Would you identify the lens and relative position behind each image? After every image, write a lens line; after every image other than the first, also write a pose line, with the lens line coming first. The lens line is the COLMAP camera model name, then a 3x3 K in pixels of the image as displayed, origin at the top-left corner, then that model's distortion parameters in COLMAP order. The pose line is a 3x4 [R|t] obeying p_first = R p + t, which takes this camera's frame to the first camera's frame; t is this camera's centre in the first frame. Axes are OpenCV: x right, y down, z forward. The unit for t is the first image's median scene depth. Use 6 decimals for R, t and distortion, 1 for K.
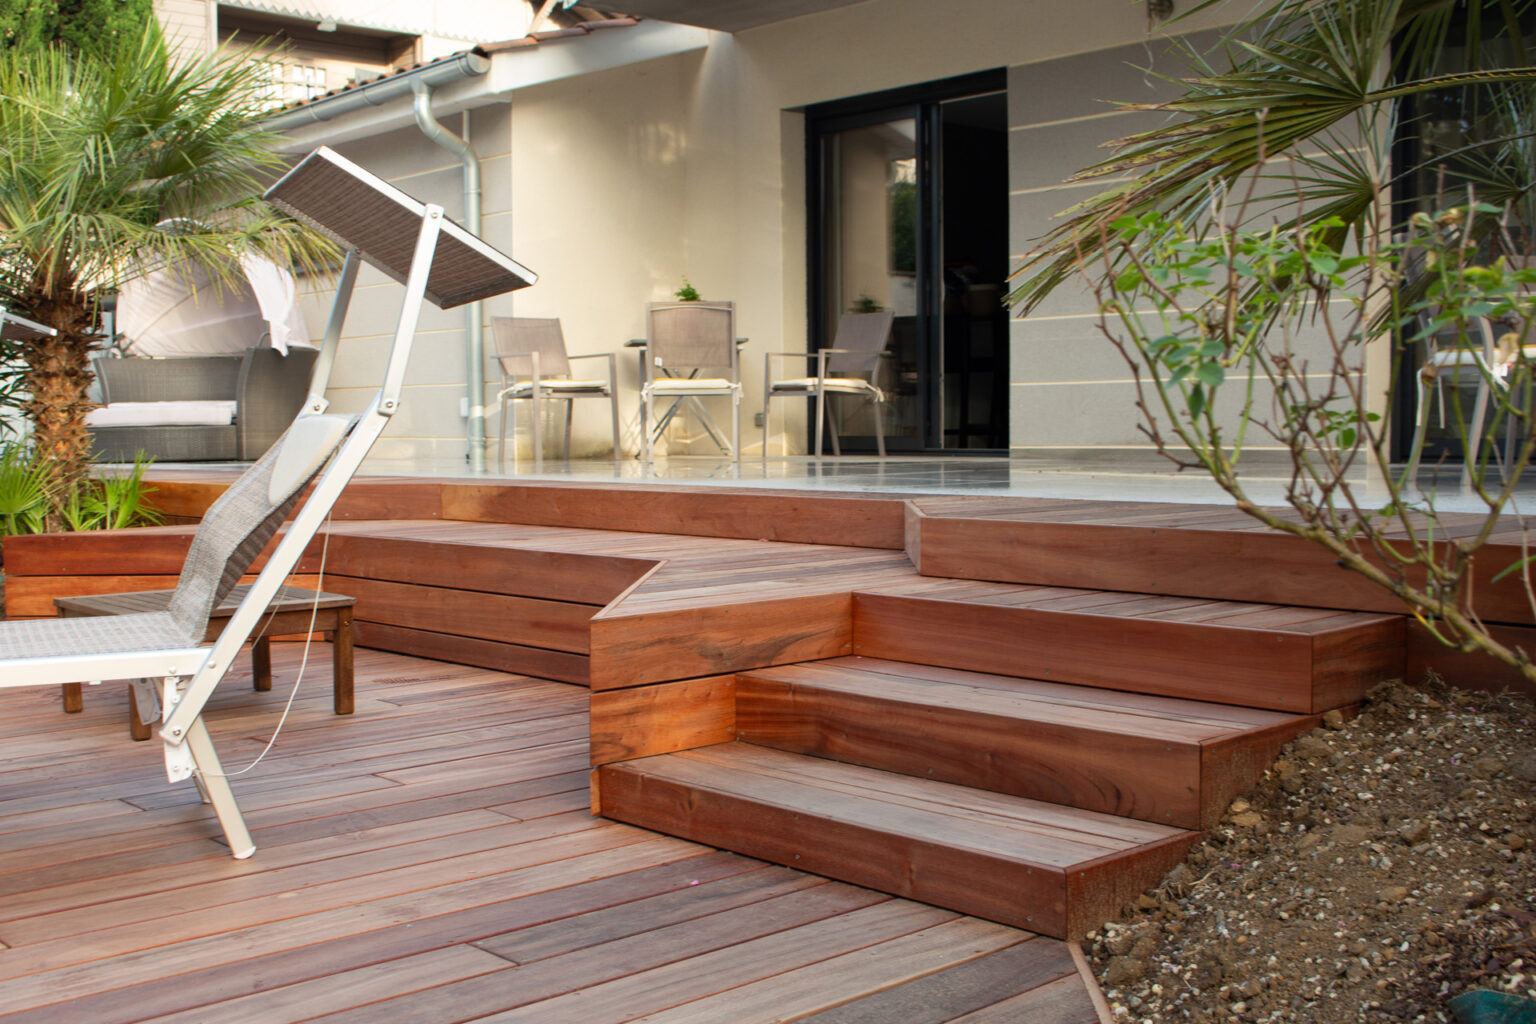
lens RADIAL K [[1719.2, 0, 768.0], [0, 1719.2, 512.0], [0, 0, 1]] dist [-0.101220, 0.061053]
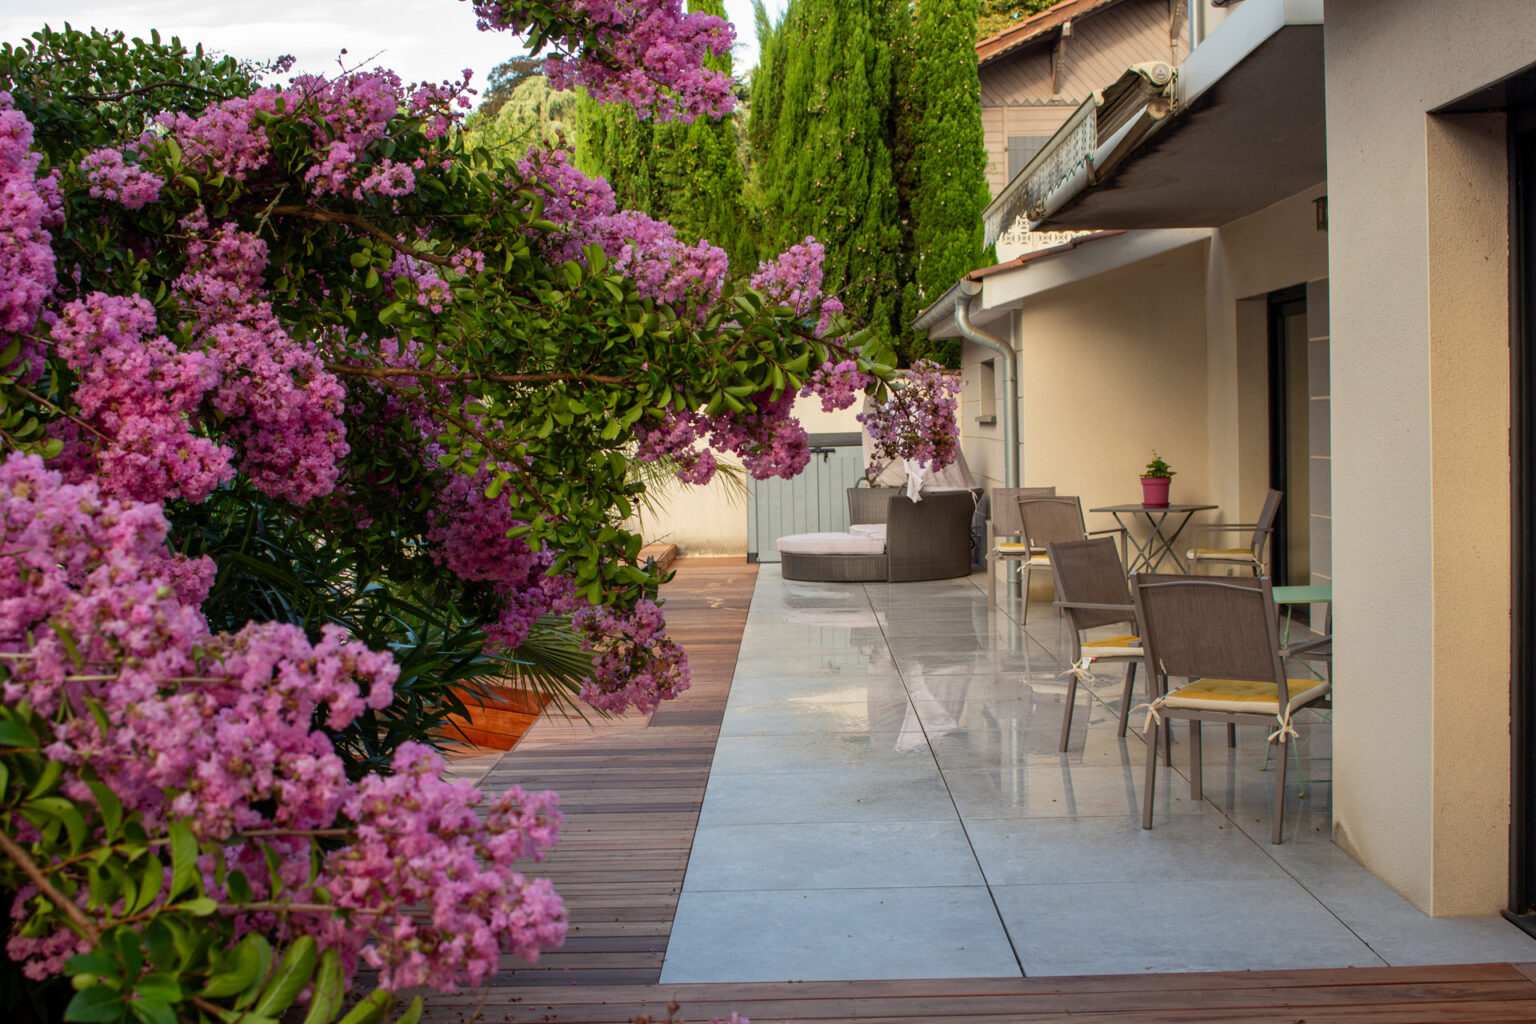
lens RADIAL K [[1866.1, 0, 768.0], [0, 1866.1, 512.0], [0, 0, 1]] dist [-0.102449, 0.005999]
pose [[0.727281, 0.027550, -0.685787, 1.850893], [-0.022357, 0.999615, 0.016448, -0.328684], [0.685976, 0.003370, 0.727617, -0.269239]]
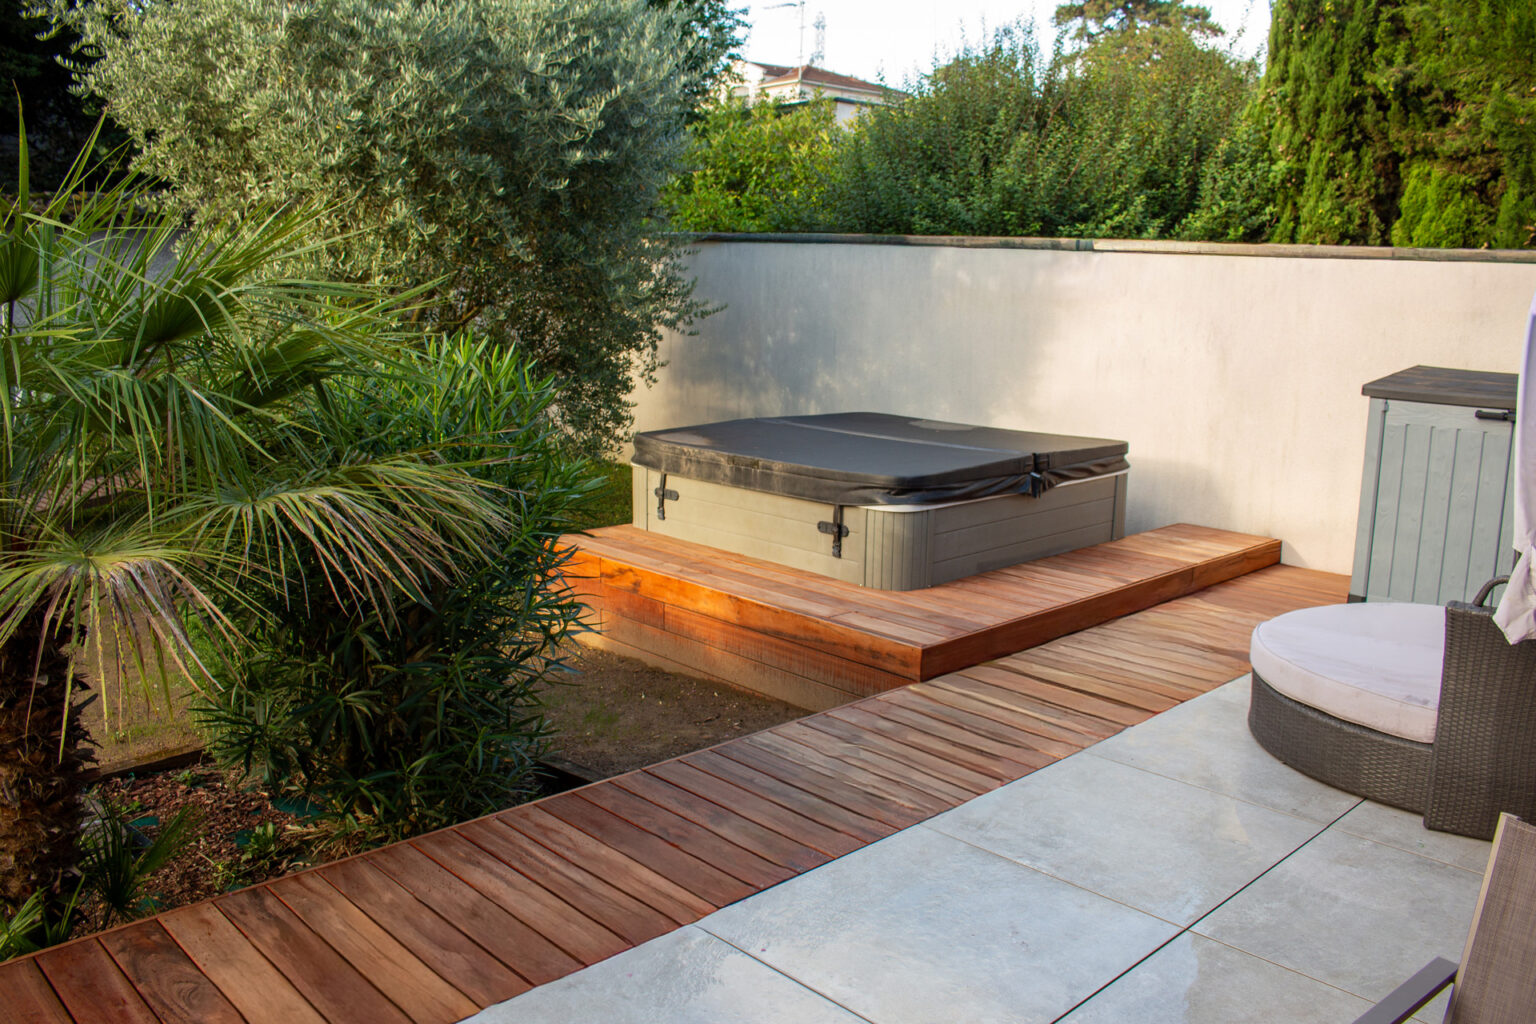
lens RADIAL K [[1268.1, 0, 768.0], [0, 1268.1, 512.0], [0, 0, 1]] dist [-0.155354, 0.123506]
pose [[0.017685, 0.192382, -0.981161, 0.023425], [-0.071423, 0.979050, 0.190681, -0.531025], [0.997289, 0.066705, 0.031055, 2.520719]]
